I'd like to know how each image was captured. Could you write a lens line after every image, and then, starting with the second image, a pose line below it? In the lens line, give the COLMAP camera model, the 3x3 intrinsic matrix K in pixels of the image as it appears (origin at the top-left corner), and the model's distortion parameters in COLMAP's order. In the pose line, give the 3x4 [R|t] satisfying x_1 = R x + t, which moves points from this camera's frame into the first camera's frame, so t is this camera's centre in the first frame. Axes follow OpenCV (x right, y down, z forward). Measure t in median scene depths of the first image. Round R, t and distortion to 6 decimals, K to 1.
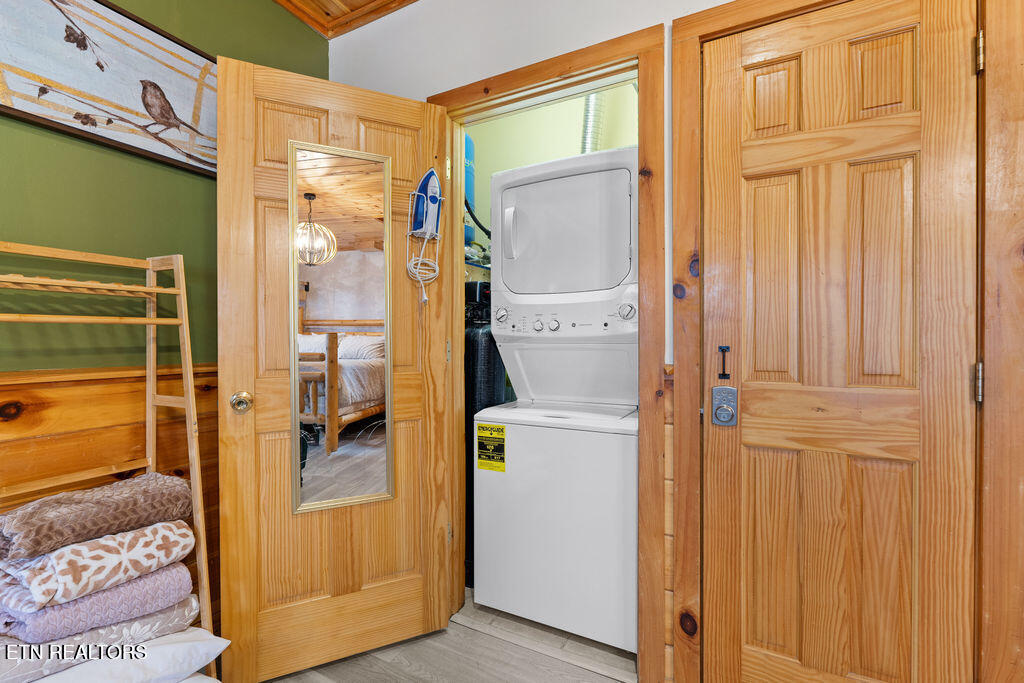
lens RADIAL K [[448.5, 0, 514.7], [0, 448.5, 340.8], [0, 0, 1]] dist [-0.006736, 0.002007]
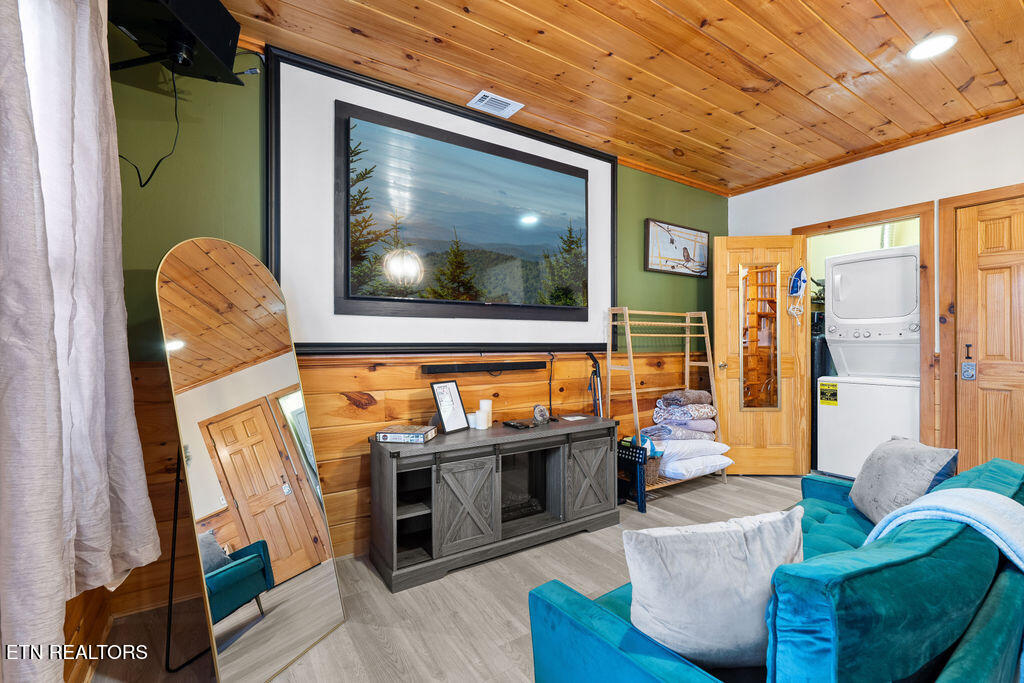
lens RADIAL K [[448.5, 0, 512.8], [0, 448.5, 342.4], [0, 0, 1]] dist [-0.006736, 0.002007]
pose [[0.871197, -0.001105, -0.490932, -0.390140], [-0.000595, 0.999994, -0.003306, 0.009415], [0.490933, 0.003172, 0.871192, -1.898948]]
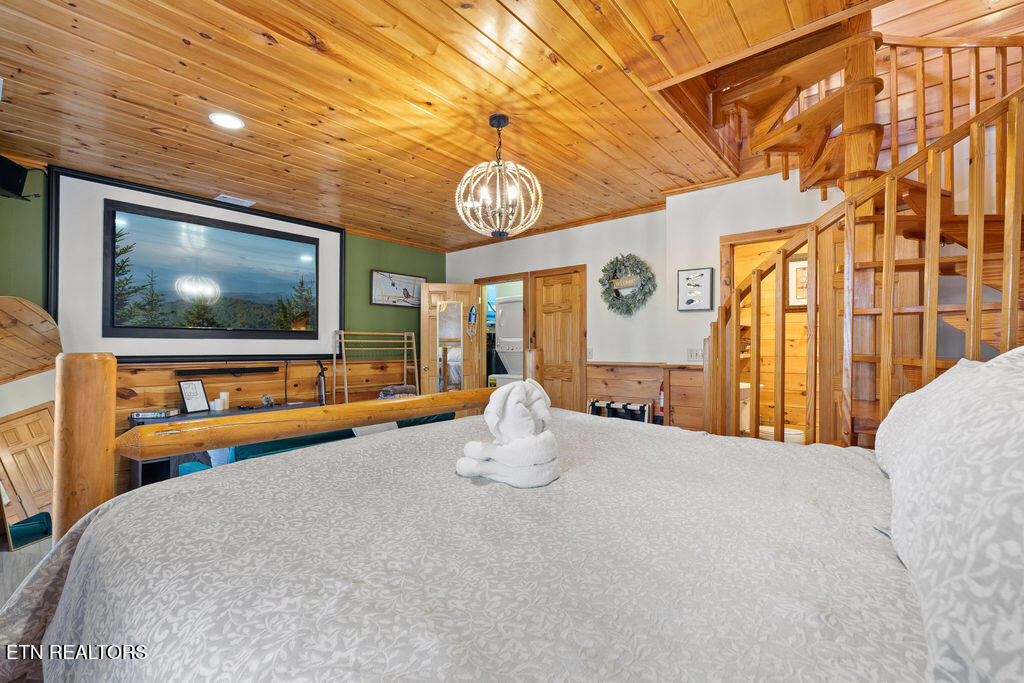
lens RADIAL K [[448.5, 0, 510.2], [0, 448.5, 345.3], [0, 0, 1]] dist [-0.006736, 0.002007]
pose [[0.973791, 0.000327, -0.227443, 1.026968], [-0.001717, 0.999981, -0.005913, -0.045848], [0.227437, 0.006149, 0.973773, -2.713384]]
